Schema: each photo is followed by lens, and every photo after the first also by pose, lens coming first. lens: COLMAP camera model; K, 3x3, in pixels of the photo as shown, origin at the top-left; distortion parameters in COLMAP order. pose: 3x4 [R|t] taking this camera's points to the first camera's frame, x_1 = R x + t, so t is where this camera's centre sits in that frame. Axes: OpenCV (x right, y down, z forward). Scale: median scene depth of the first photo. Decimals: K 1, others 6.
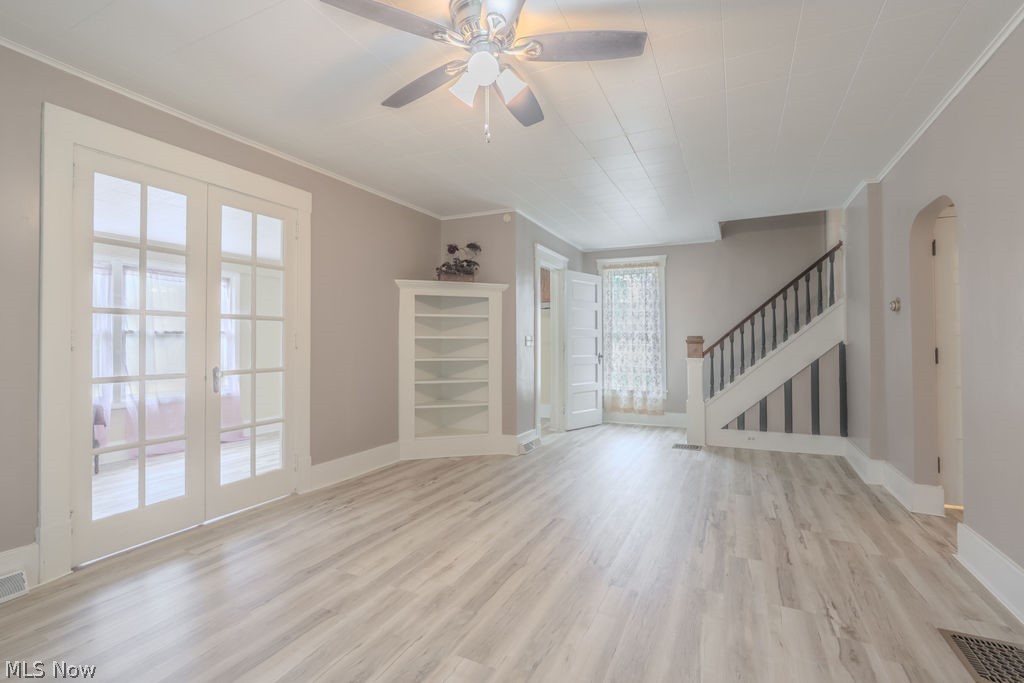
lens RADIAL K [[472.1, 0, 510.2], [0, 472.1, 332.2], [0, 0, 1]] dist [-0.020065, 0.004950]
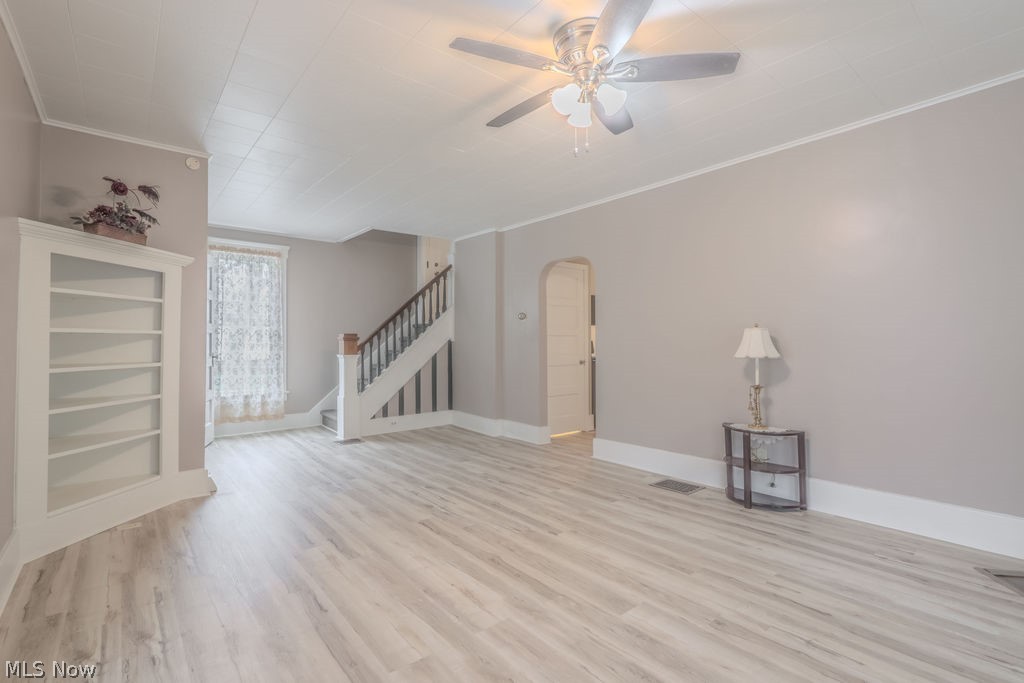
lens RADIAL K [[472.1, 0, 510.2], [0, 472.1, 332.2], [0, 0, 1]] dist [-0.020065, 0.004950]
pose [[0.417636, 0.015927, 0.908475, -0.469280], [-0.019973, 0.999766, -0.008345, 0.007332], [-0.908395, -0.014660, 0.417857, 0.288581]]
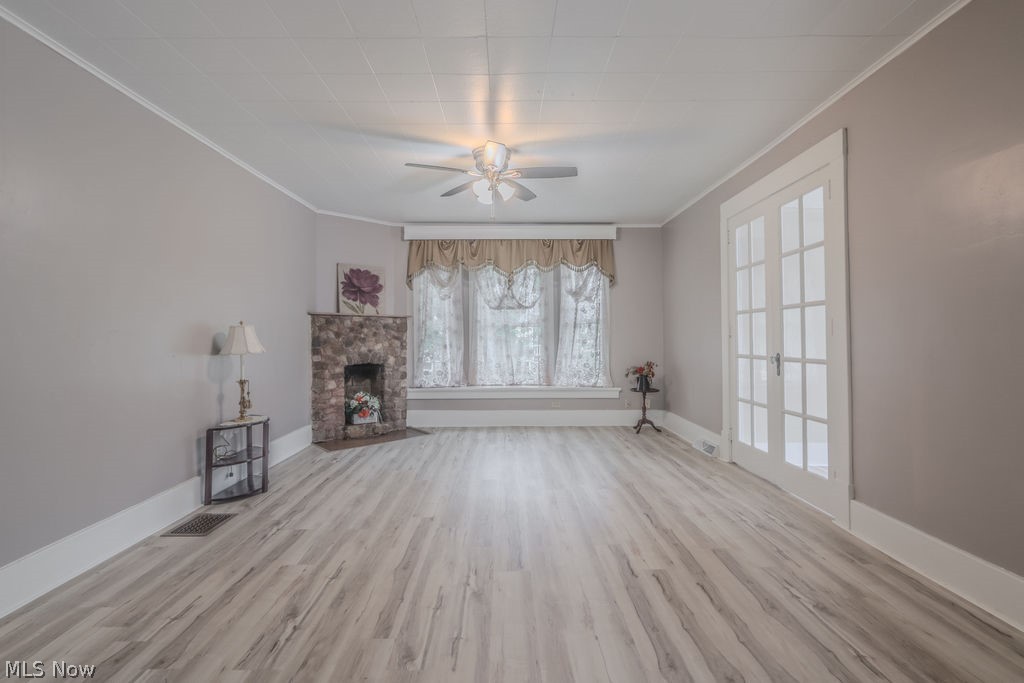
lens RADIAL K [[472.1, 0, 510.2], [0, 472.1, 332.2], [0, 0, 1]] dist [-0.020065, 0.004950]
pose [[-0.897326, 0.003189, -0.441356, 0.289684], [0.018913, 0.999333, -0.031230, 0.030398], [0.440962, -0.036371, -0.896789, 1.107860]]
